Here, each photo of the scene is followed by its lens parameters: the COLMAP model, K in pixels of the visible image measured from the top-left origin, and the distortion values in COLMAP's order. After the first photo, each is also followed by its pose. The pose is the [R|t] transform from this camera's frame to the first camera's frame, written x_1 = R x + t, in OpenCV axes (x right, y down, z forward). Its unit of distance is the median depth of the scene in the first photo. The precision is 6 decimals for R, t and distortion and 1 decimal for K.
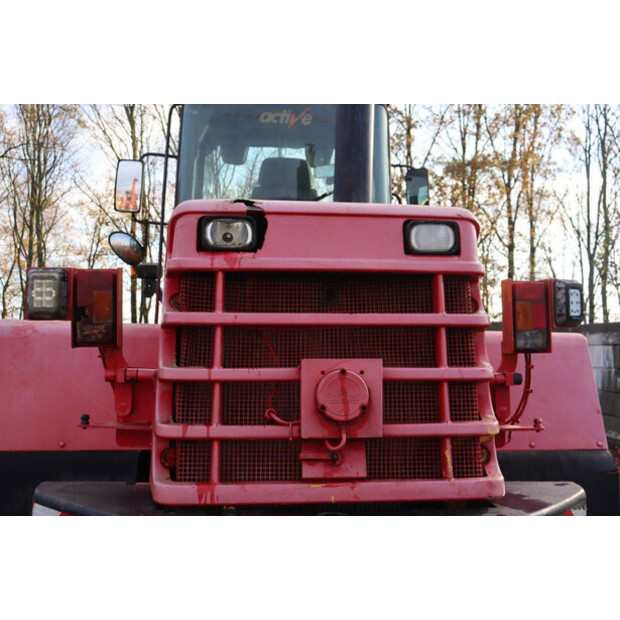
lens RADIAL K [[683.2, 0, 306.6], [0, 683.2, 305.5], [0, 0, 1]] dist [-0.025631, 0.000000]
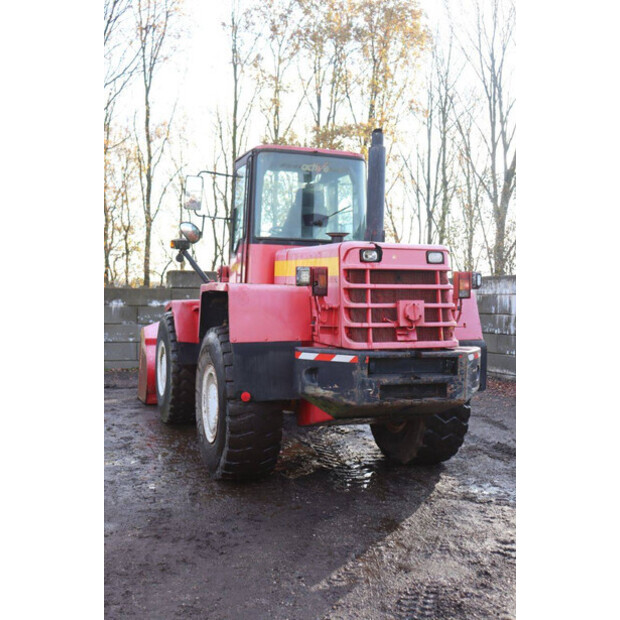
lens RADIAL K [[779.9, 0, 306.4], [0, 779.9, 309.3], [0, 0, 1]] dist [-0.095968, 0.000000]
pose [[0.966419, -0.003635, 0.256944, -1.156909], [-0.016226, 0.997041, 0.075136, -0.119000], [-0.256457, -0.076782, 0.963501, -1.973893]]
